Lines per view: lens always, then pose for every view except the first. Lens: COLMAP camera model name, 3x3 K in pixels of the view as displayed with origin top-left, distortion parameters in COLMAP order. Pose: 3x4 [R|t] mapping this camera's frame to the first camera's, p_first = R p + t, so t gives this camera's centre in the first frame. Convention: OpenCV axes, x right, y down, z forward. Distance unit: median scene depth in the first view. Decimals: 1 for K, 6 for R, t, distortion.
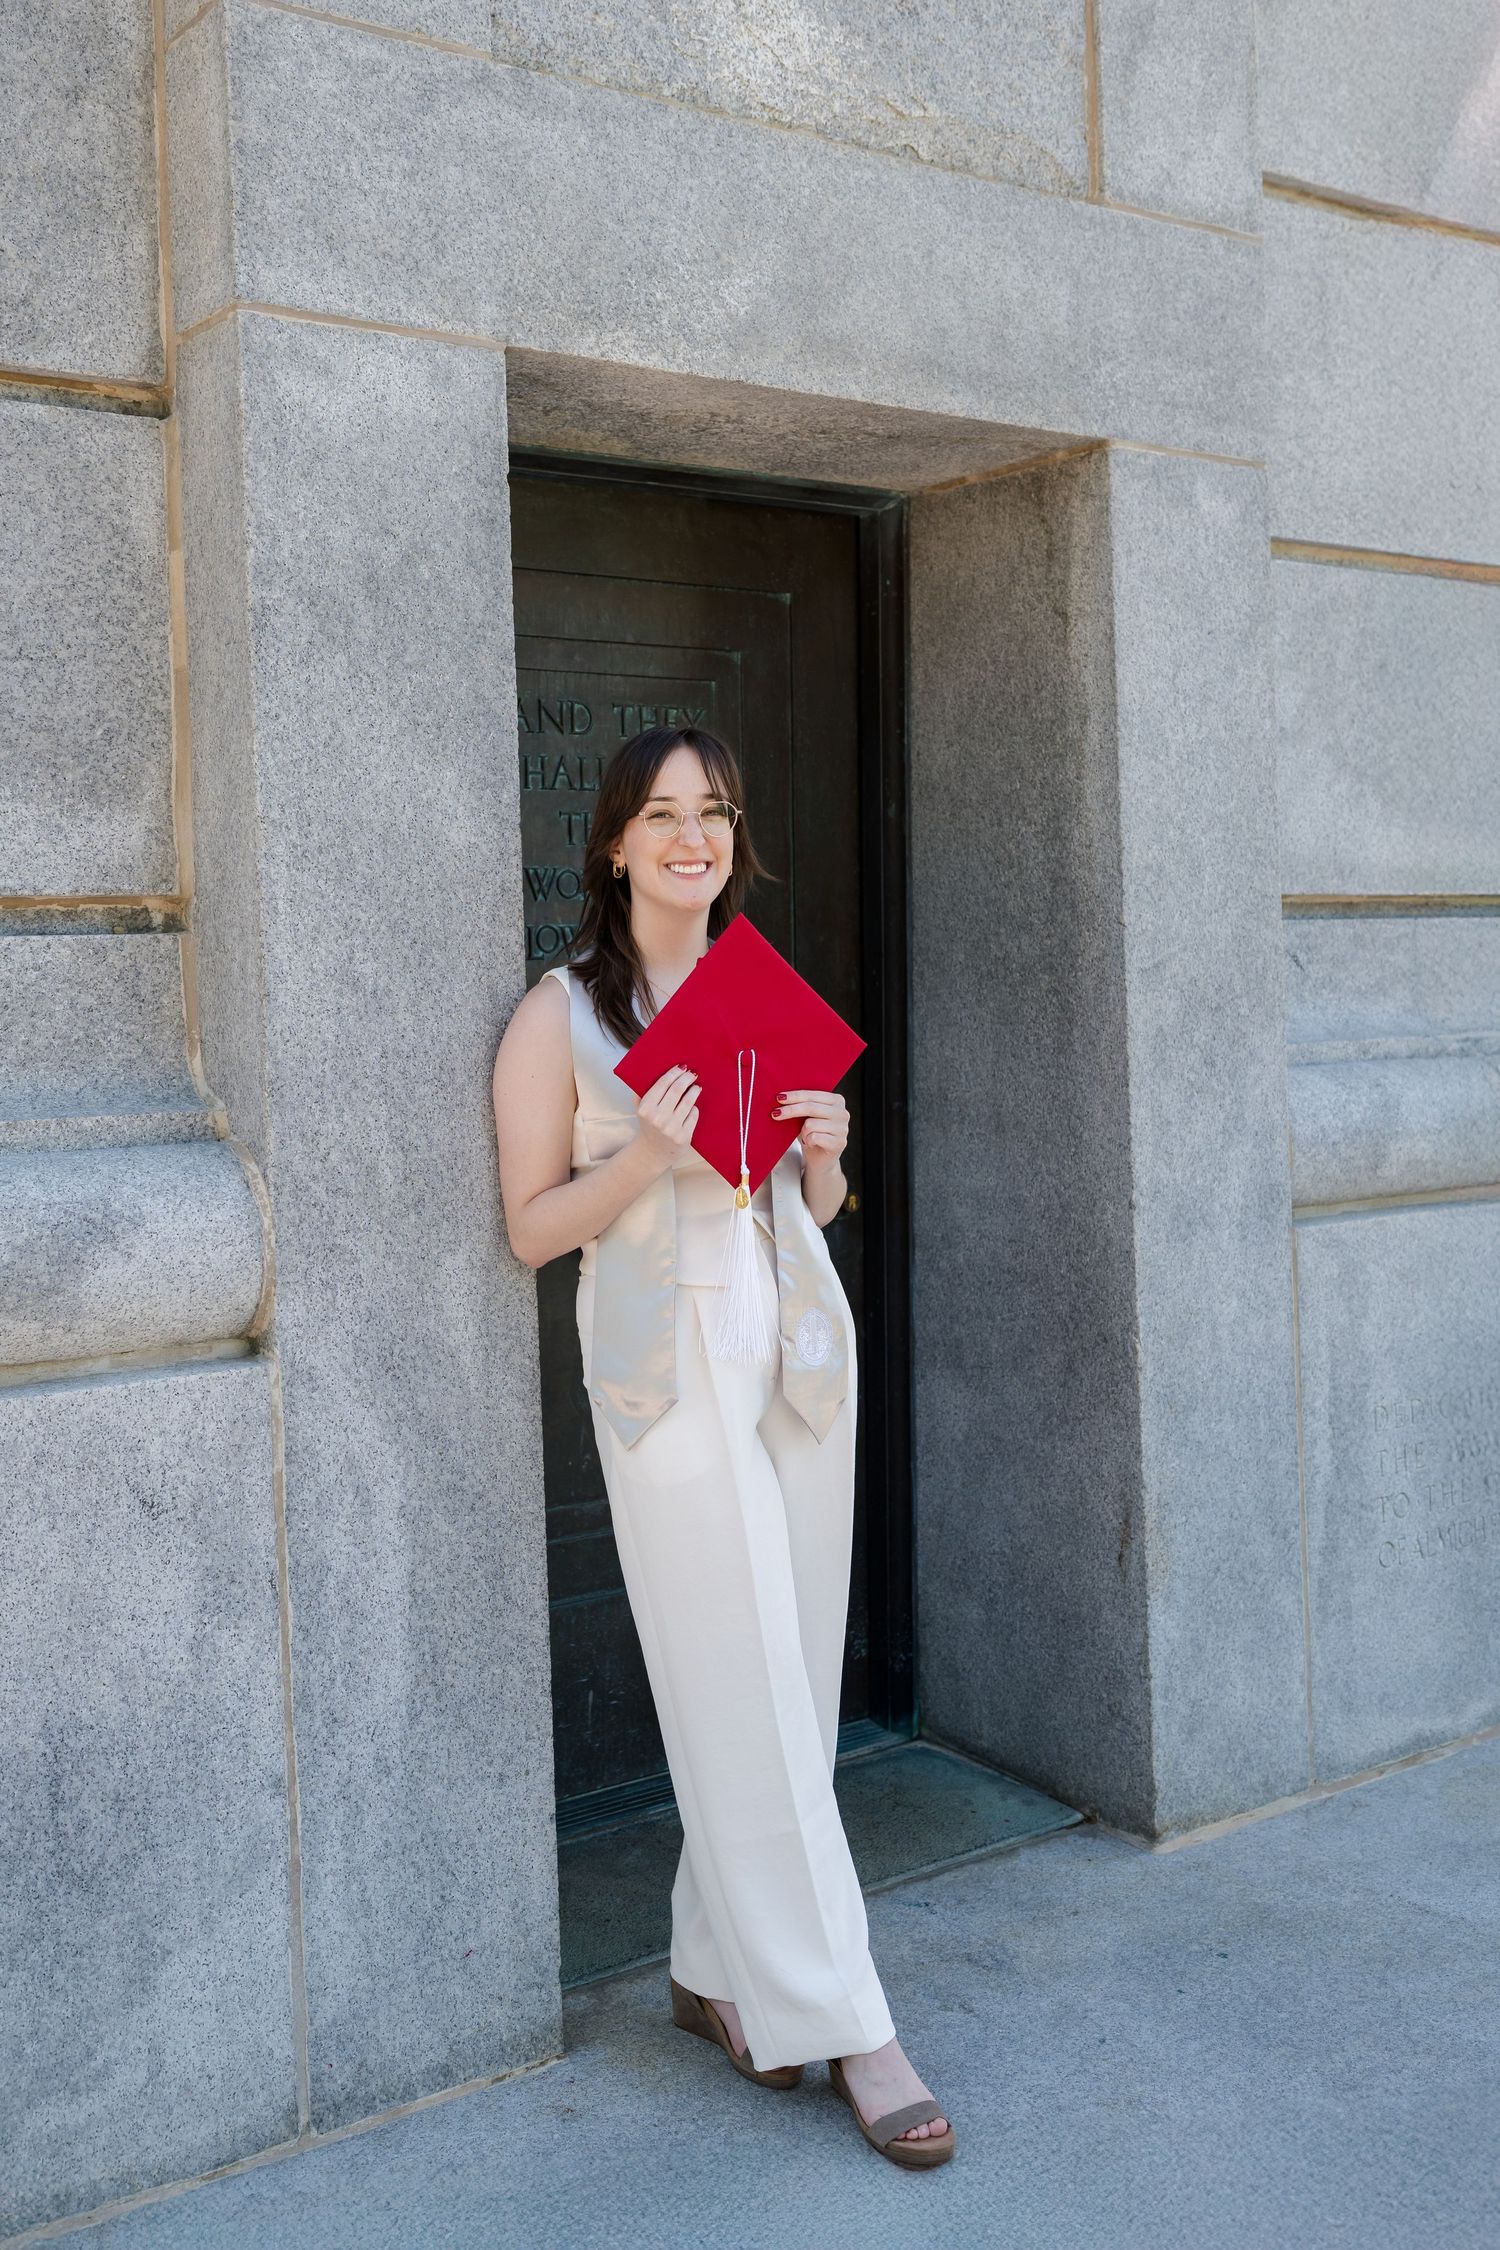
lens RADIAL K [[2269.8, 0, 691.0], [0, 2269.8, 1051.0], [0, 0, 1]] dist [0.004728, 0.015283]
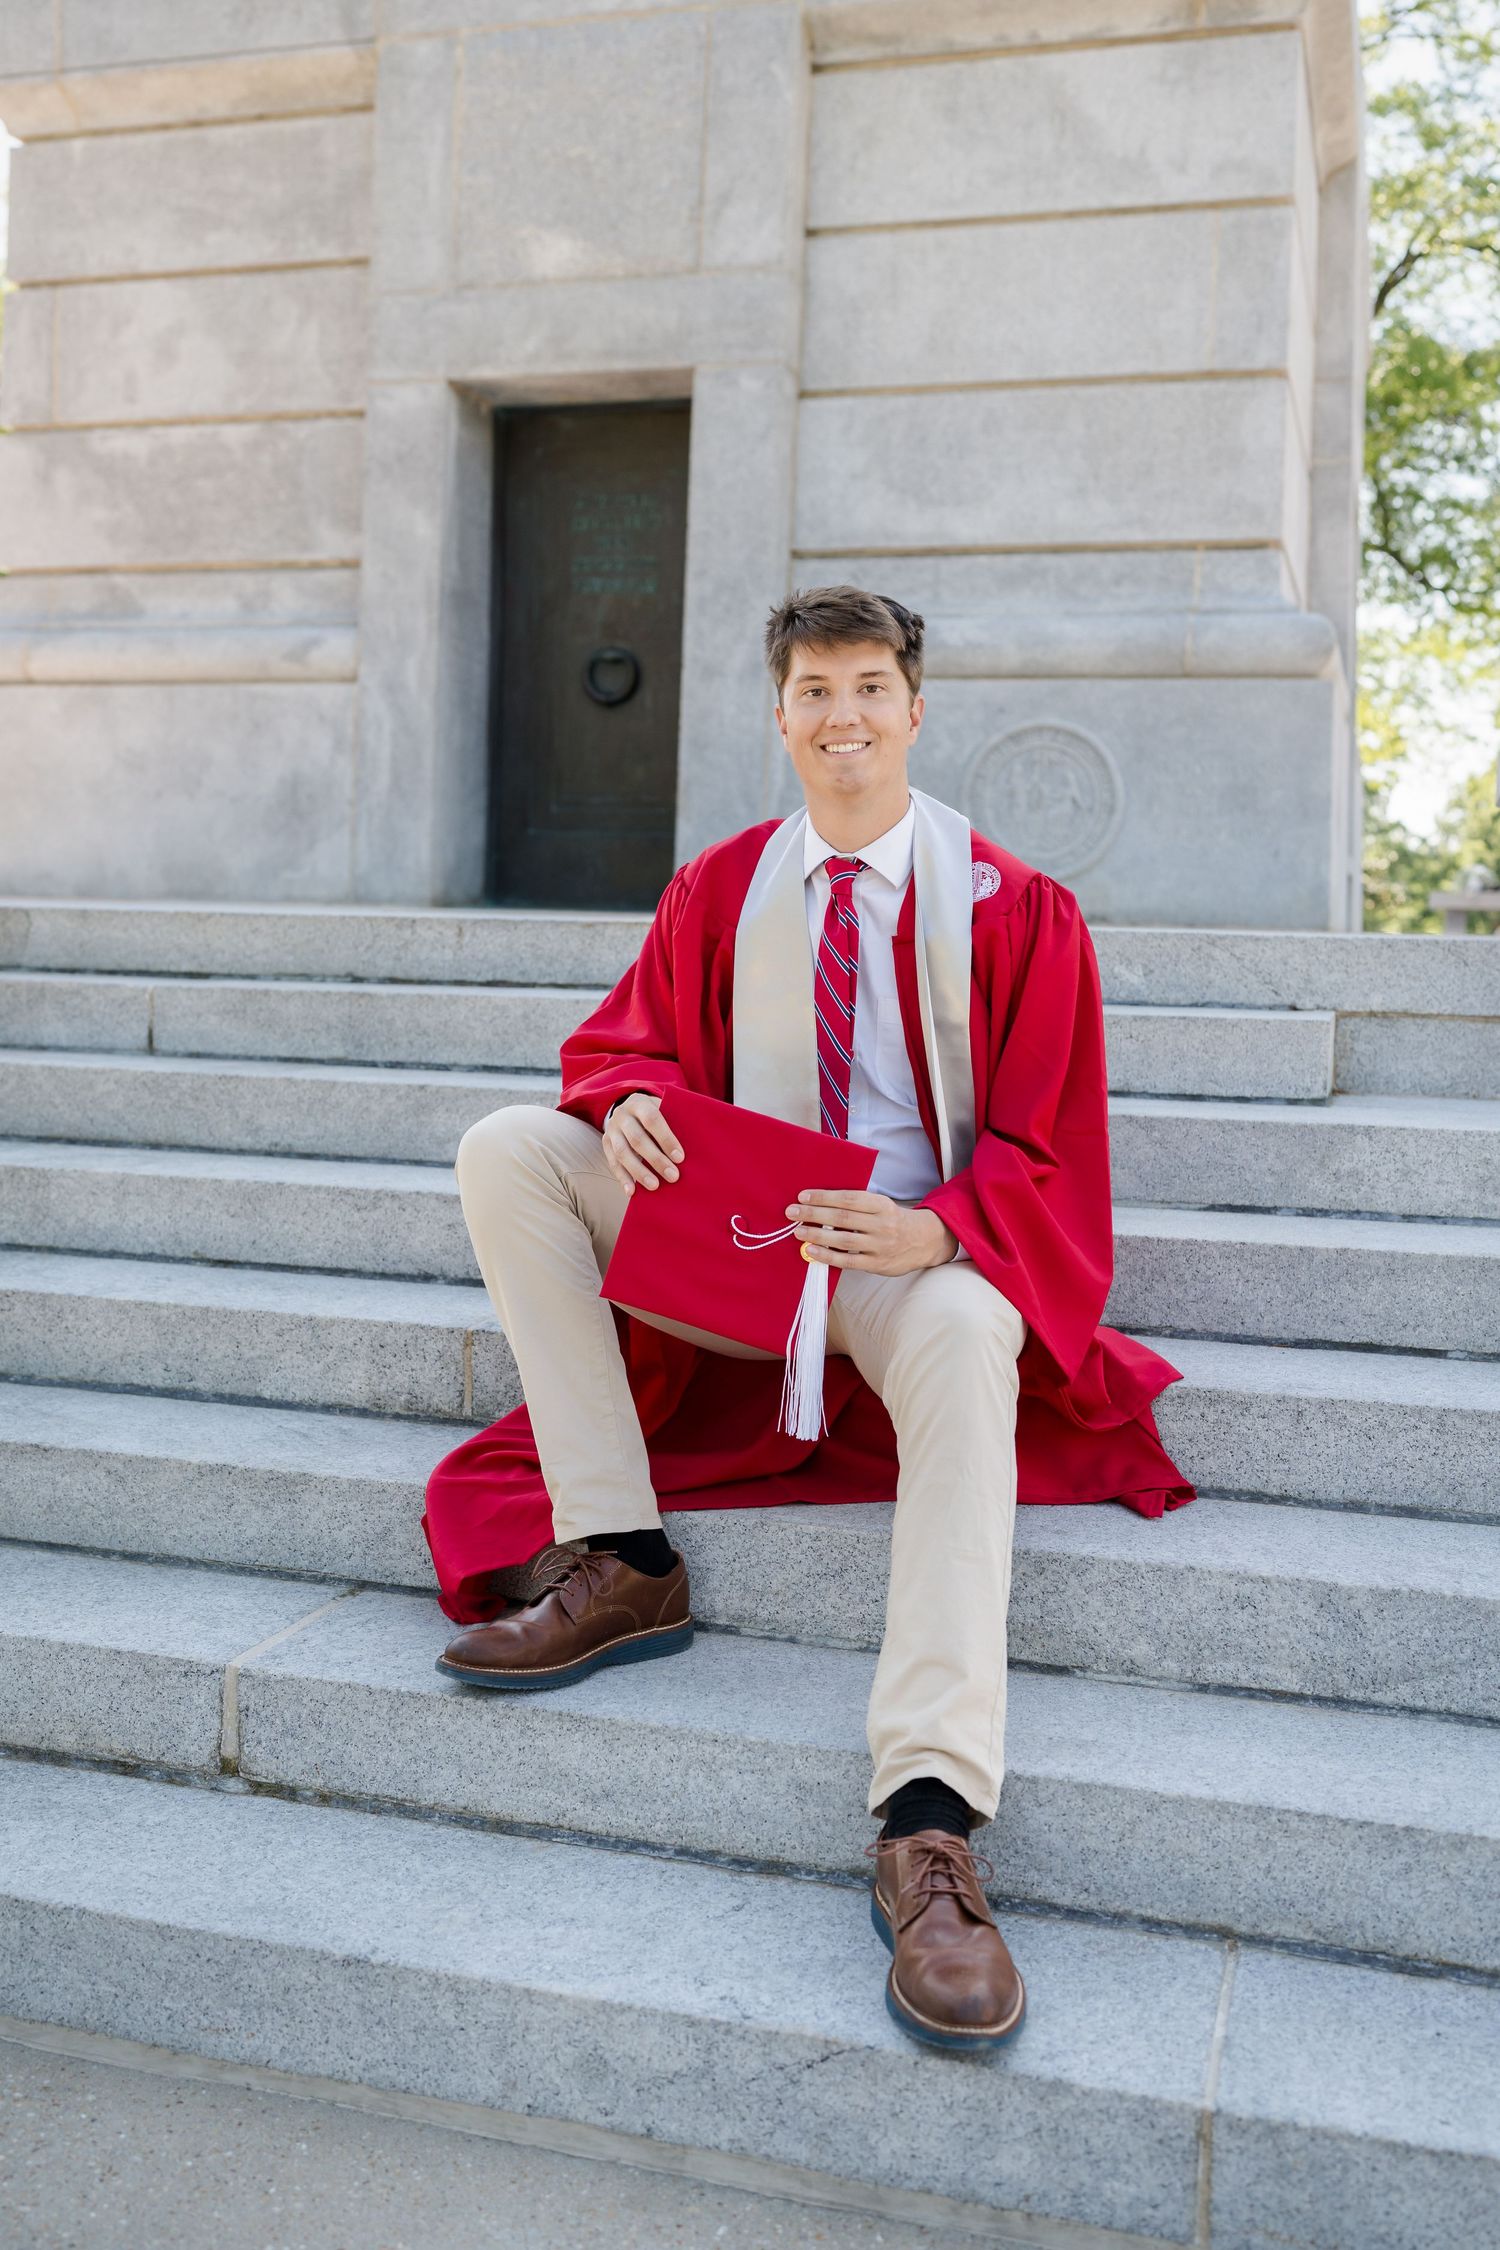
lens RADIAL K [[2161.4, 0, 742.8], [0, 2161.4, 1113.6], [0, 0, 1]] dist [0.003079, 0.020220]
pose [[0.615818, 0.102539, -0.781188, 2.792764], [-0.076276, 0.994597, 0.070422, 0.502455], [0.784188, 0.016219, 0.620311, -0.593789]]
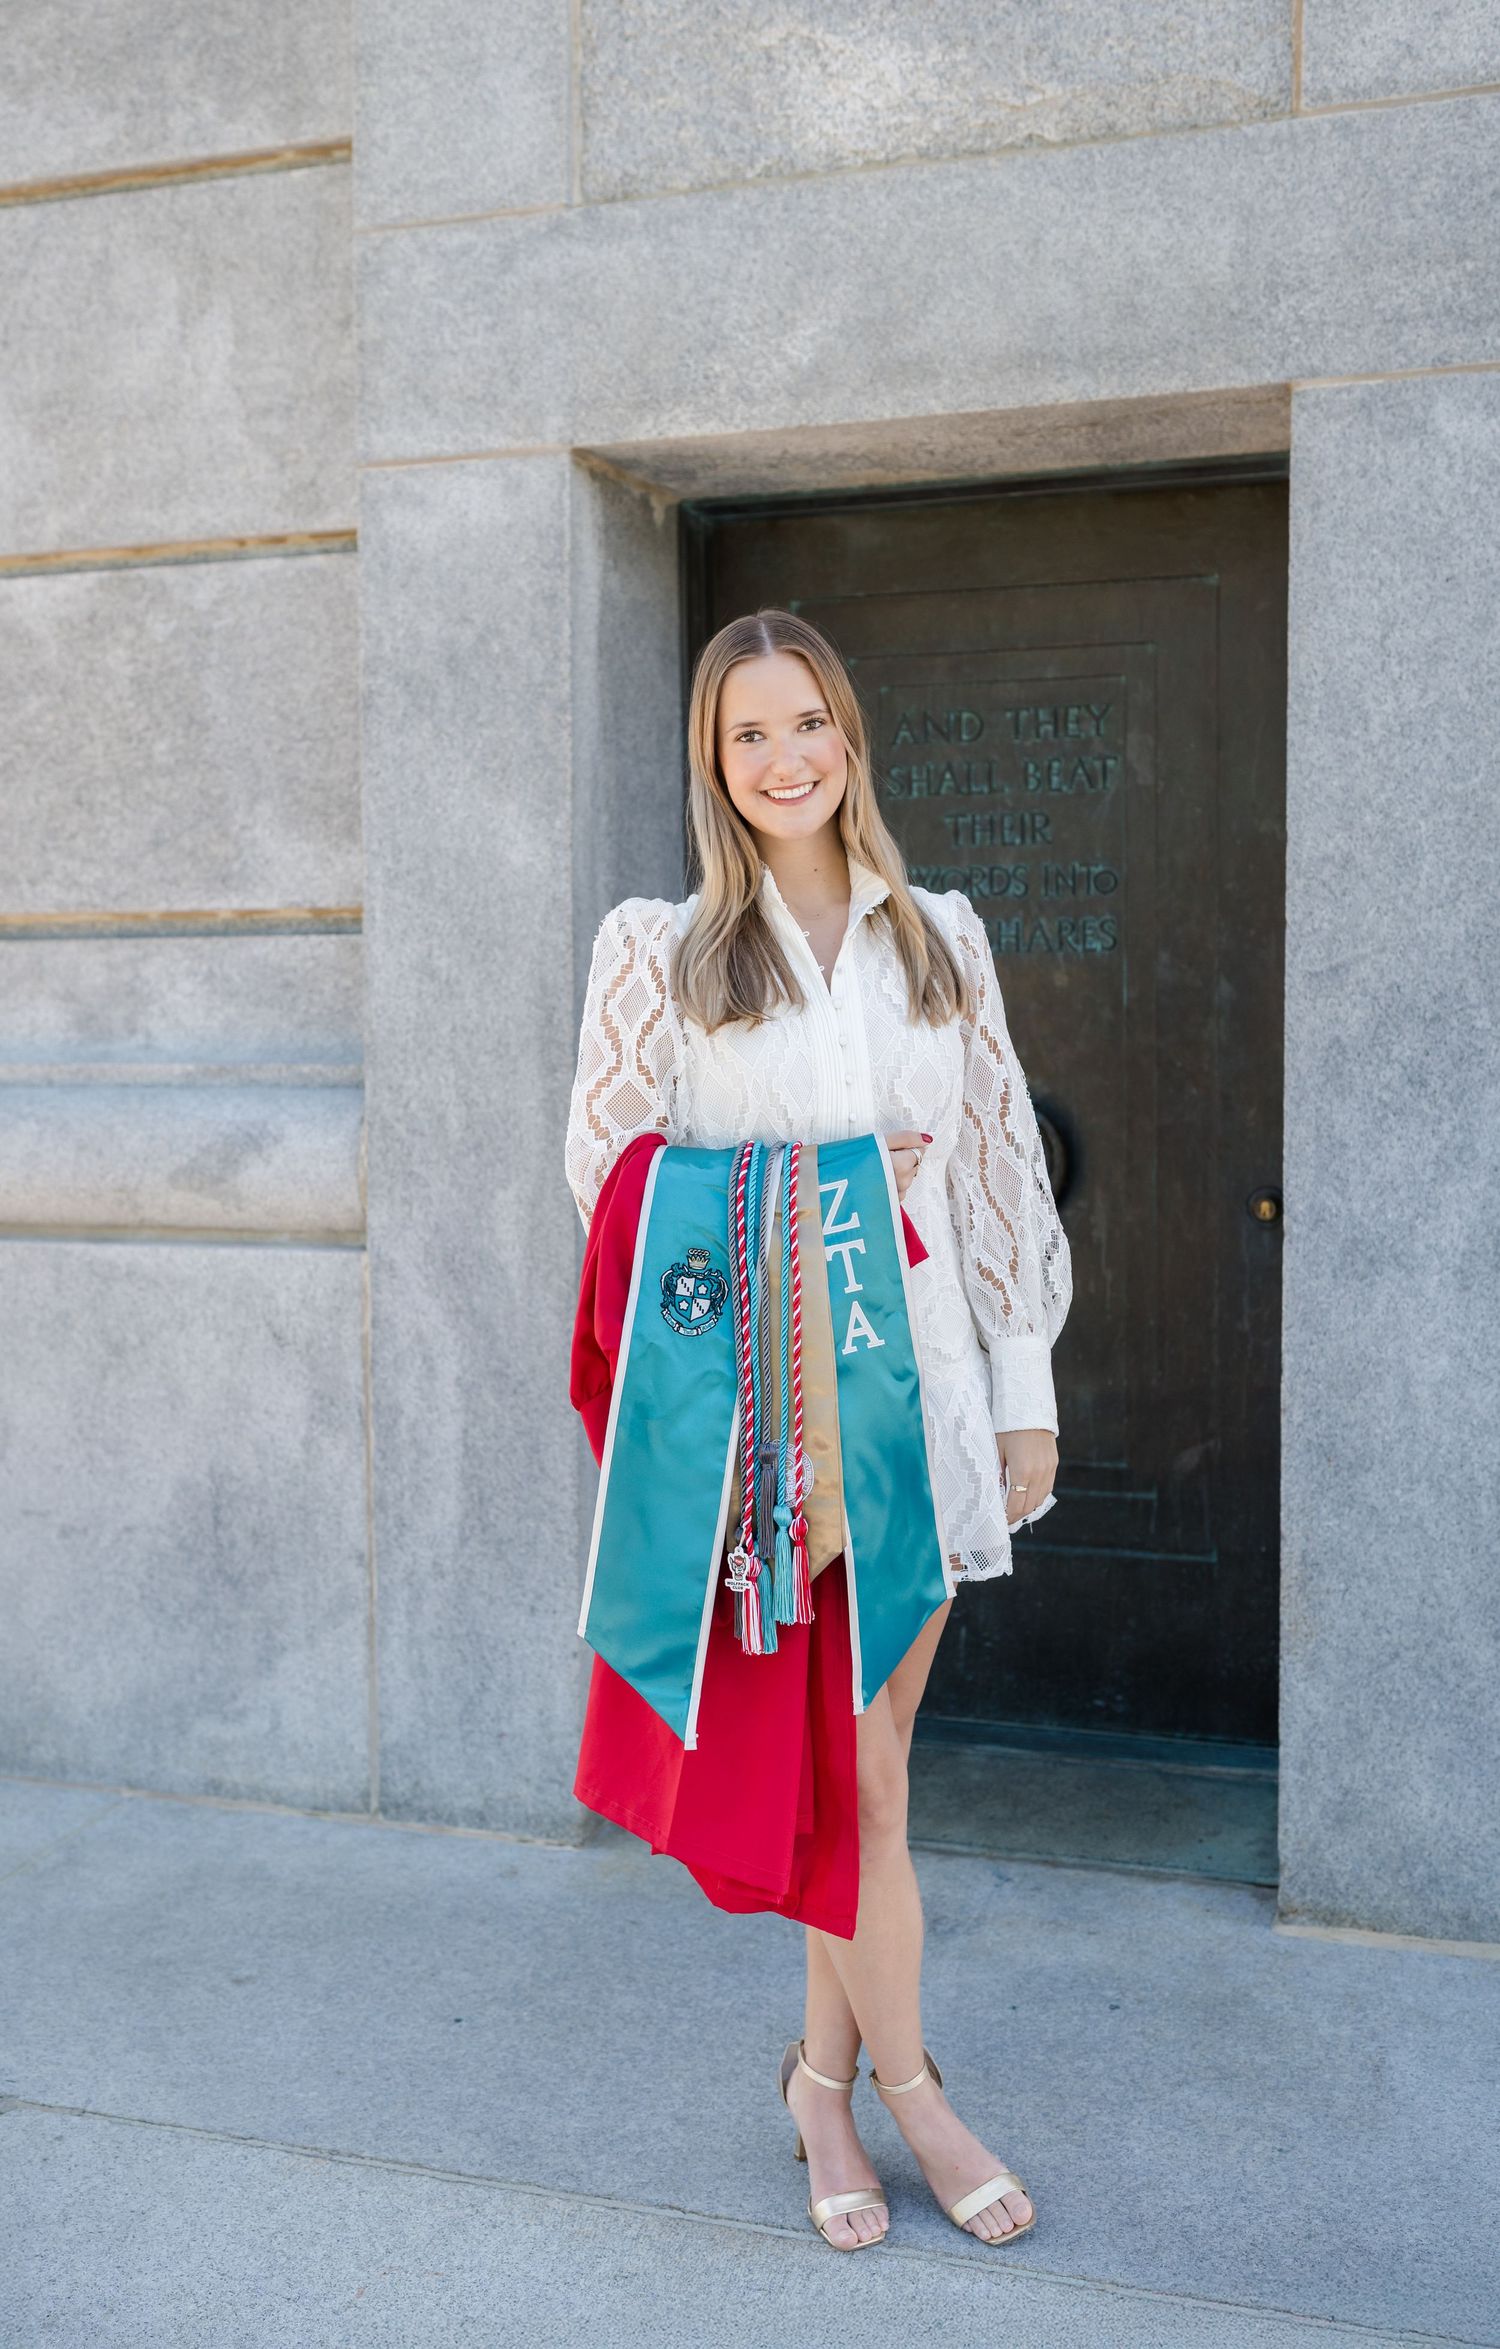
lens RADIAL K [[2329.1, 0, 756.3], [0, 2329.1, 1141.5], [0, 0, 1]] dist [0.006425, 0.025568]
pose [[0.598524, 0.078117, -0.797287, 1.022244], [-0.033229, 0.996799, 0.072720, -0.036792], [0.800416, -0.017032, 0.599203, 0.338402]]
